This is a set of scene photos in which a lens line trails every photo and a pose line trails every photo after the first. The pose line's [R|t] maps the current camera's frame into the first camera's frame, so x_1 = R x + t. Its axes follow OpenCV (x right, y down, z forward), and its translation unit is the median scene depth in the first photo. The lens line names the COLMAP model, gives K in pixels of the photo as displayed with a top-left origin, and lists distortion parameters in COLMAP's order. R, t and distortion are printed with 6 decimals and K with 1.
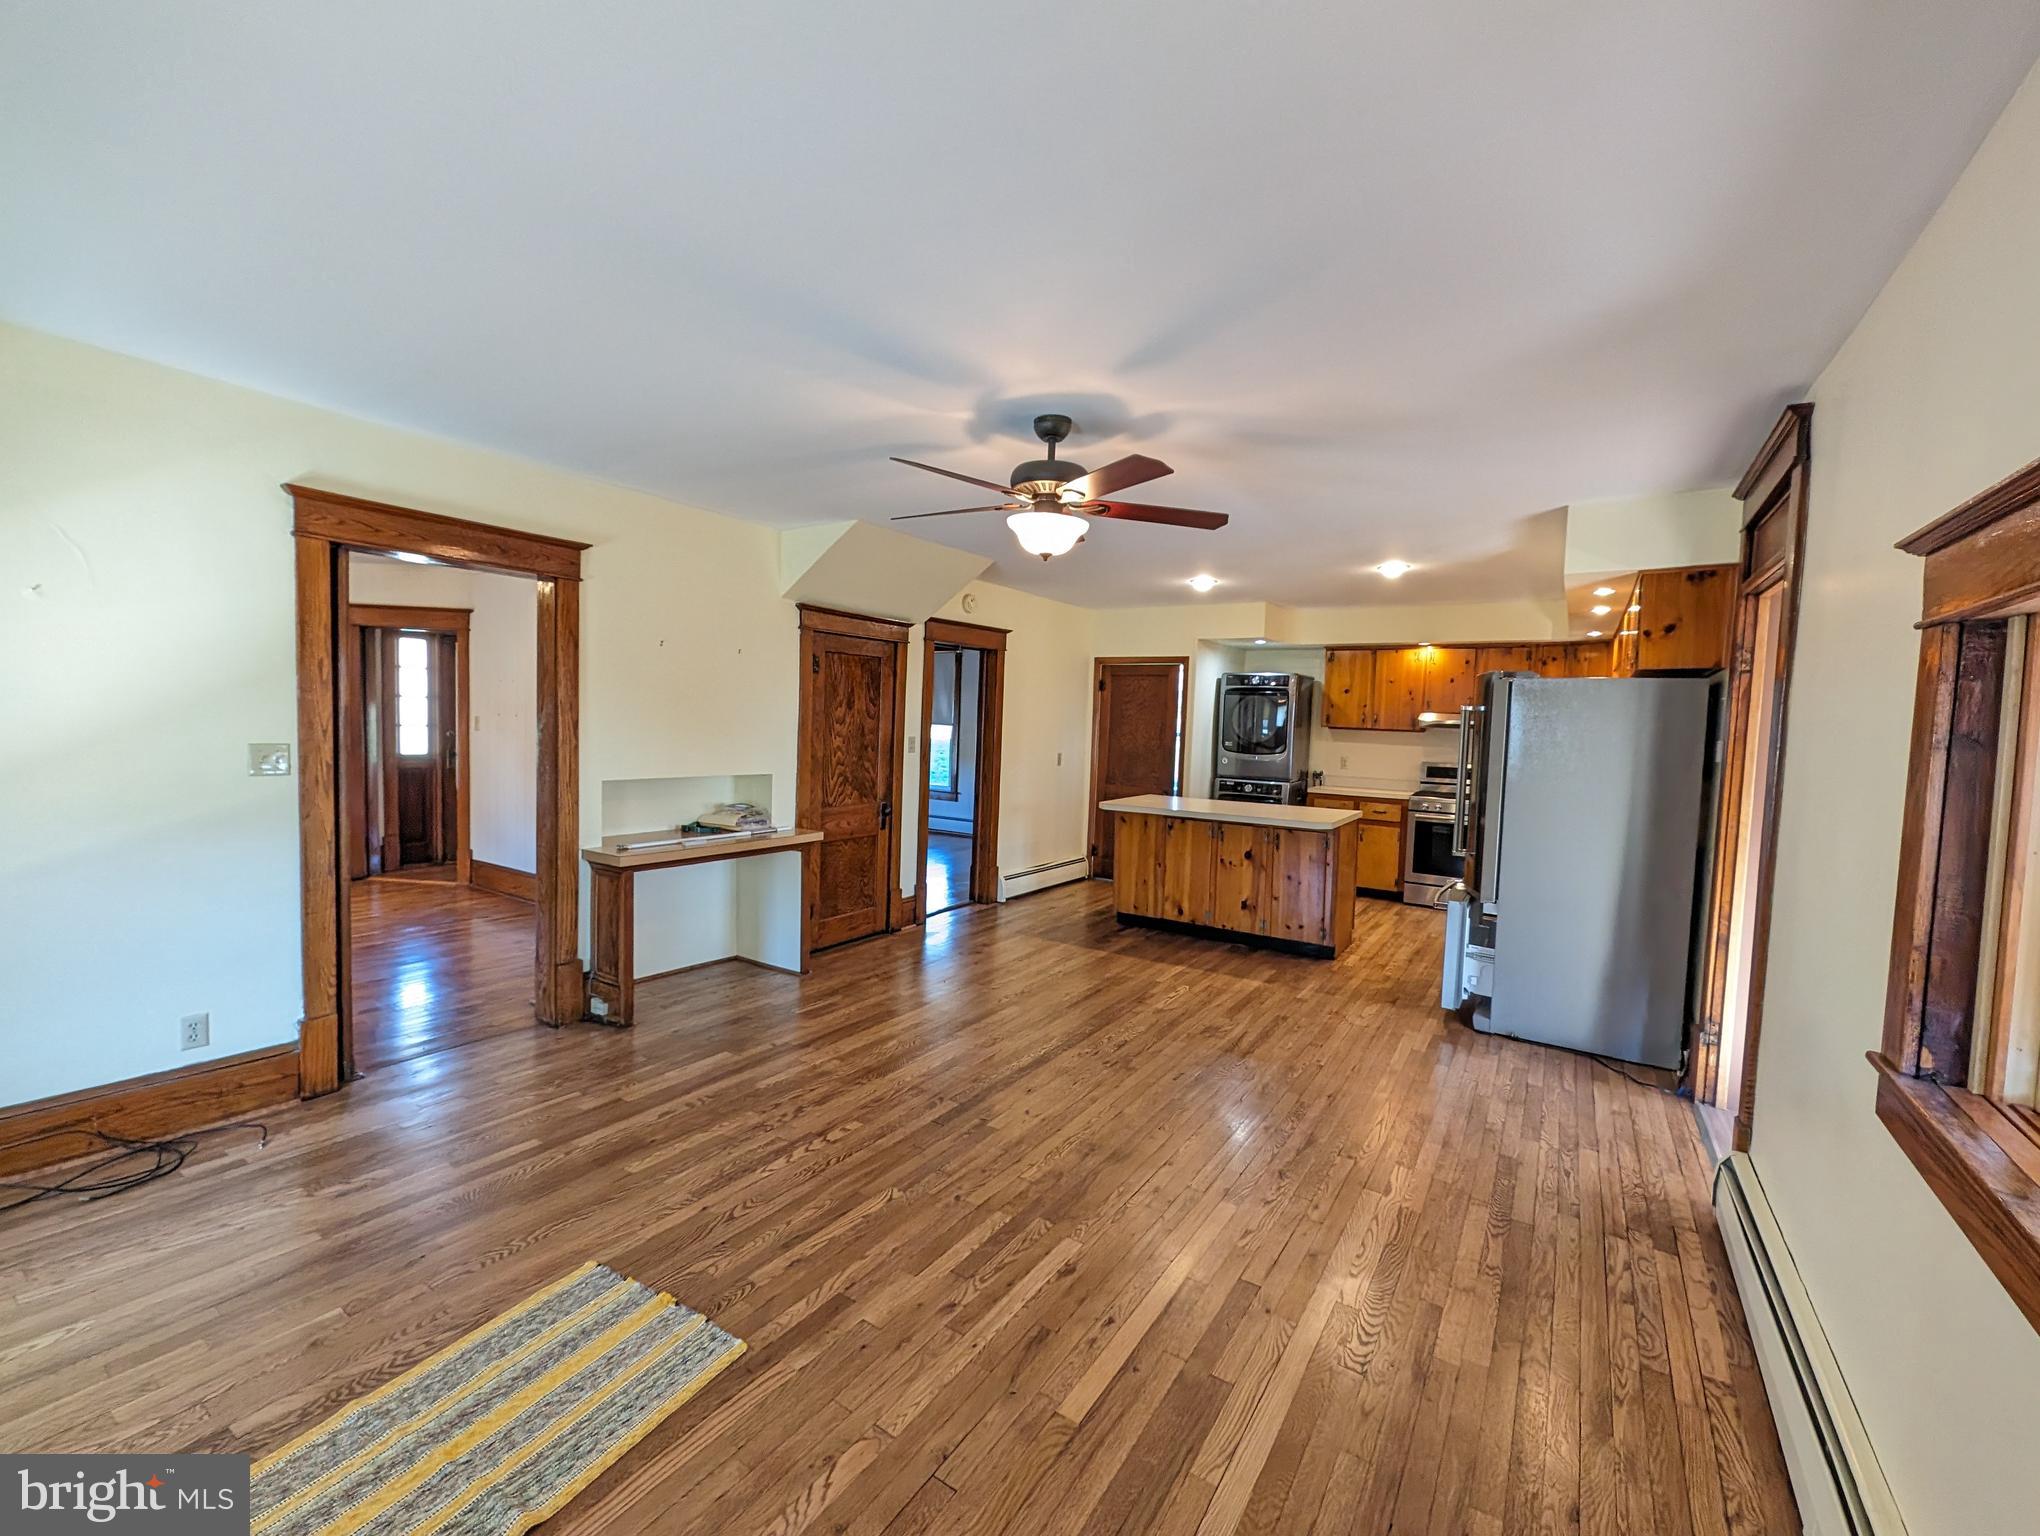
lens RADIAL K [[841.2, 0, 1017.1], [0, 841.2, 767.1], [0, 0, 1]] dist [0.000497, -0.000683]
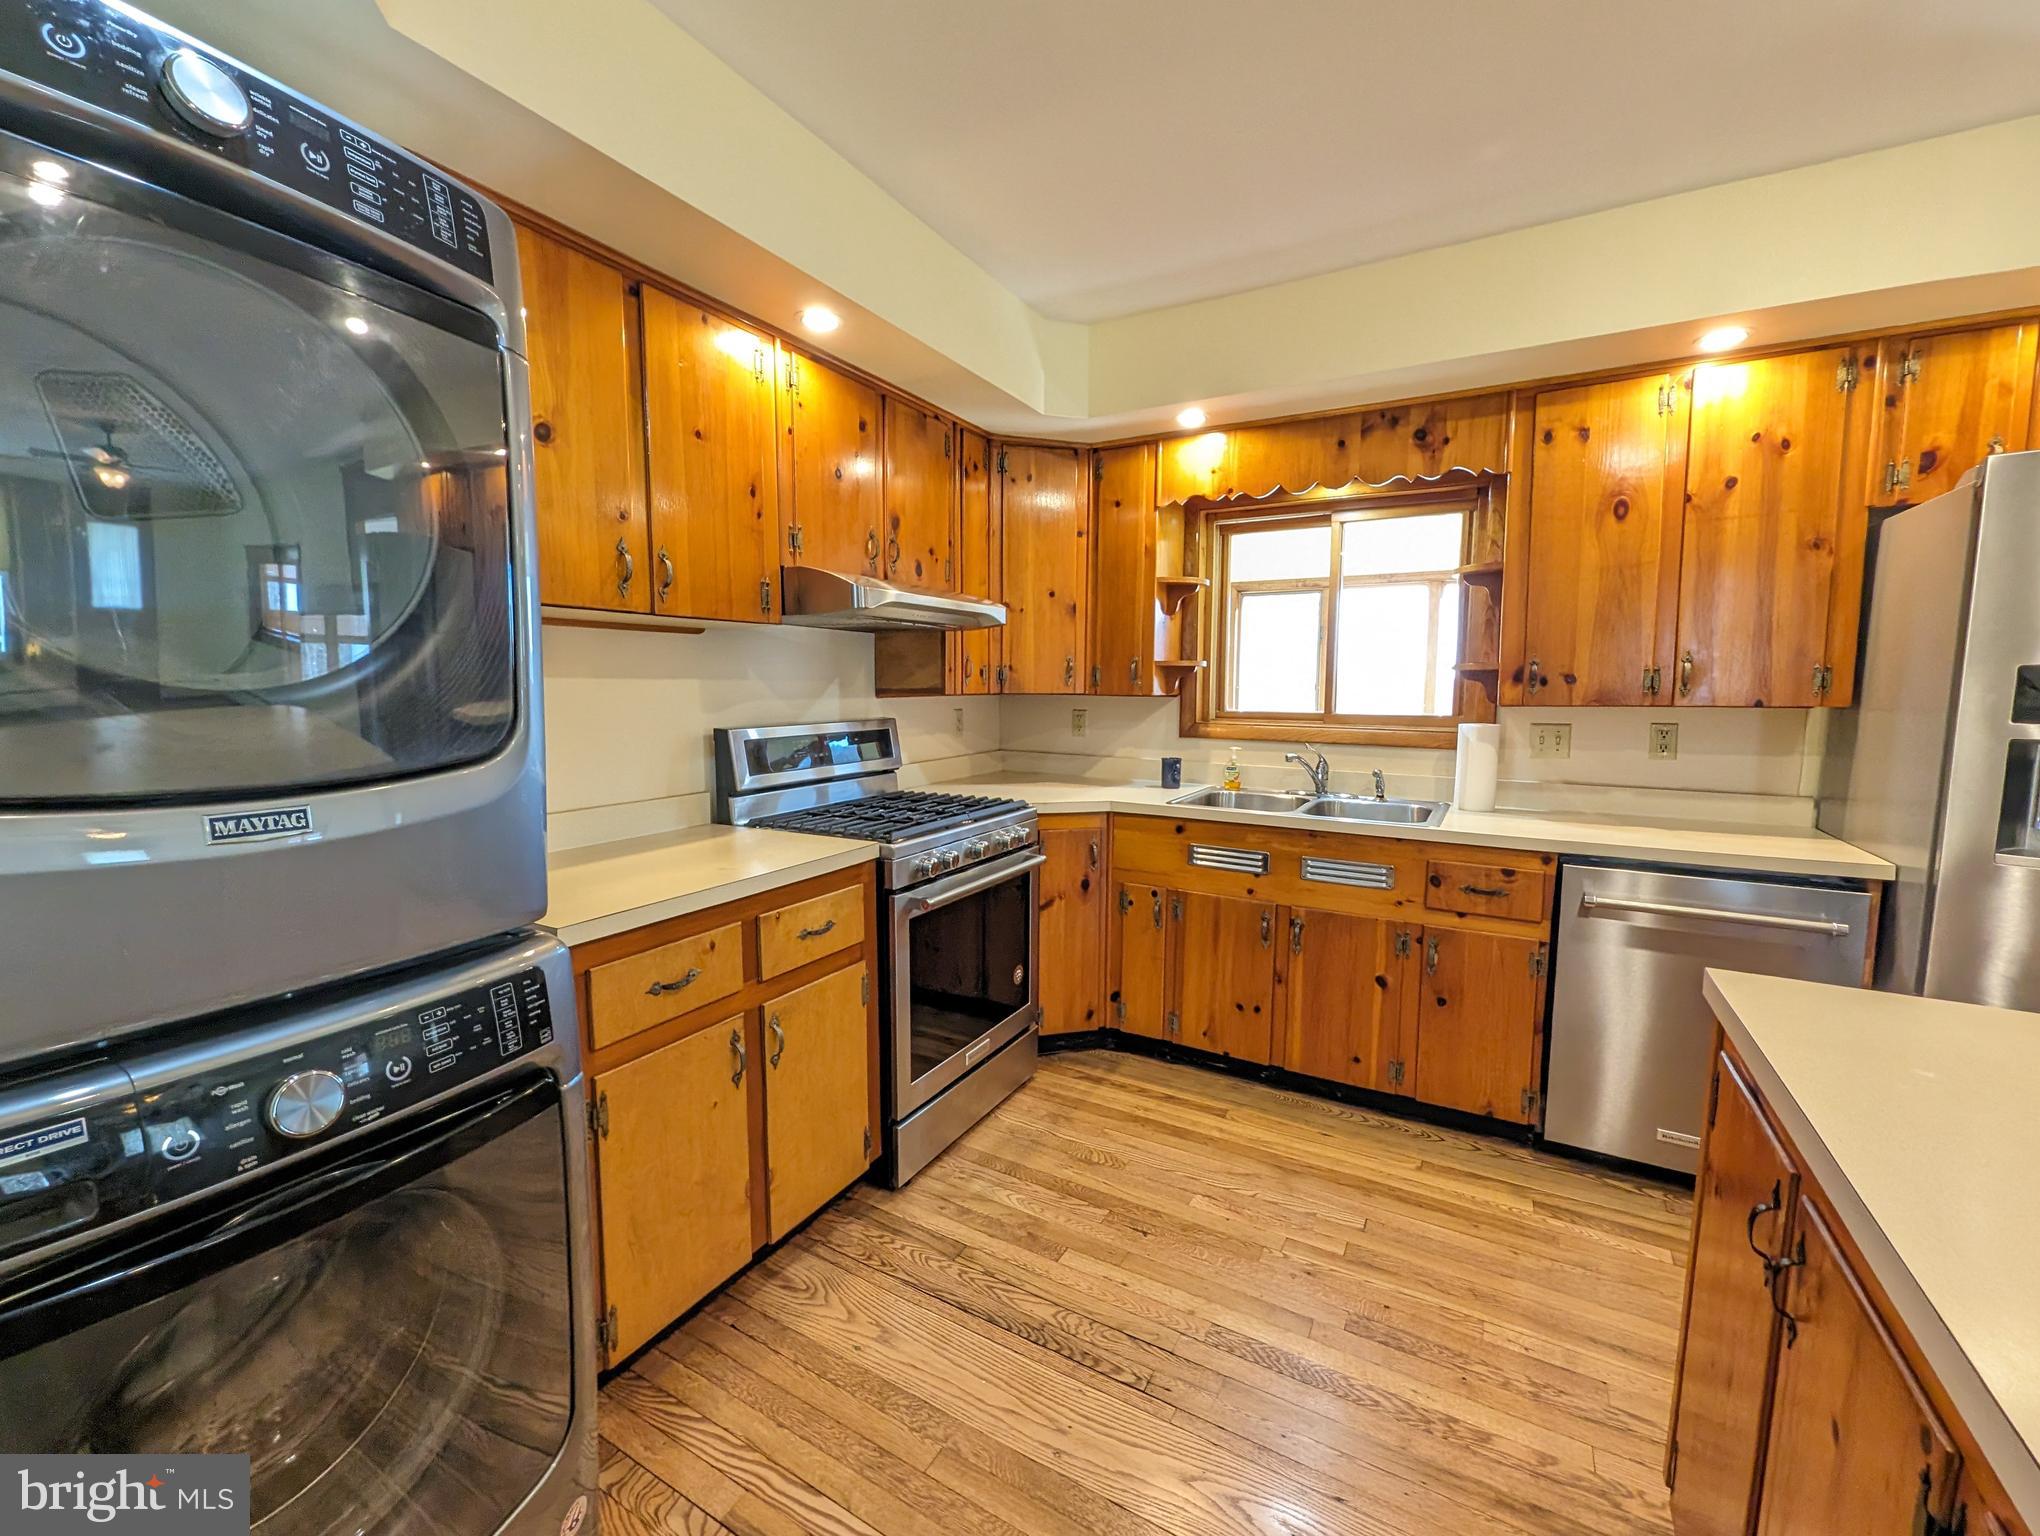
lens RADIAL K [[841.2, 0, 1017.1], [0, 841.2, 767.1], [0, 0, 1]] dist [0.000497, -0.000683]
pose [[-0.067139, -0.134527, 0.988633, 0.161618], [0.054241, 0.988911, 0.138248, -0.029332], [-0.996268, 0.062907, -0.059097, 0.902049]]
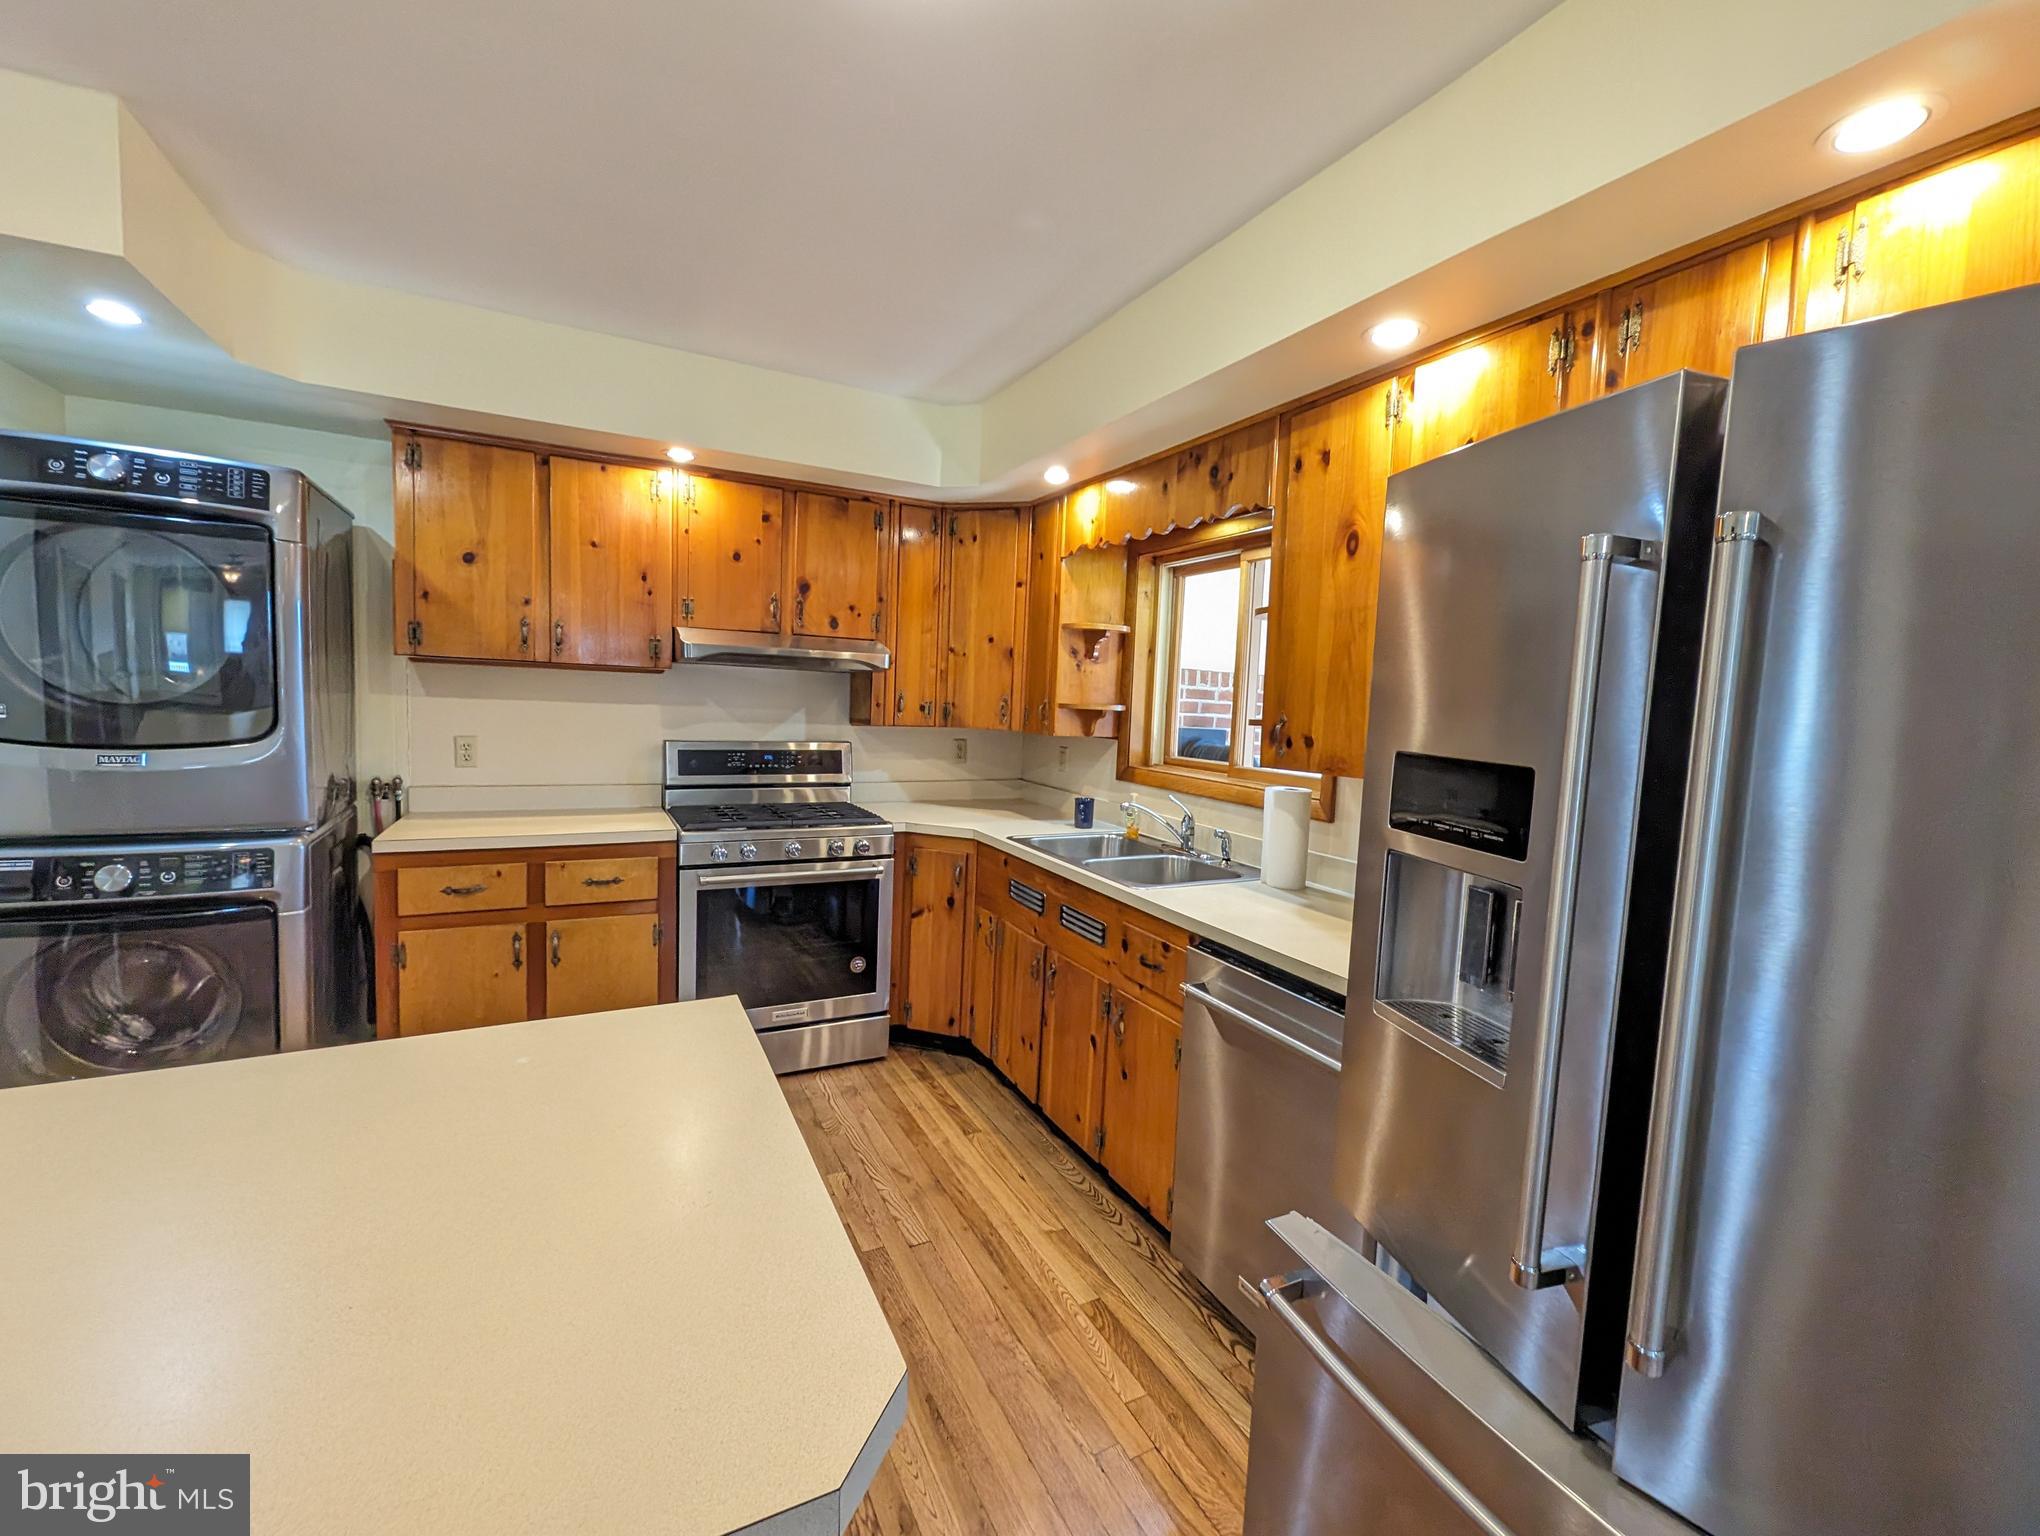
lens RADIAL K [[841.2, 0, 1017.1], [0, 841.2, 767.1], [0, 0, 1]] dist [0.000497, -0.000683]
pose [[0.486982, -0.085342, 0.869232, 0.184096], [0.027367, 0.996217, 0.082477, -0.023705], [-0.872983, -0.016376, 0.487476, 0.616949]]
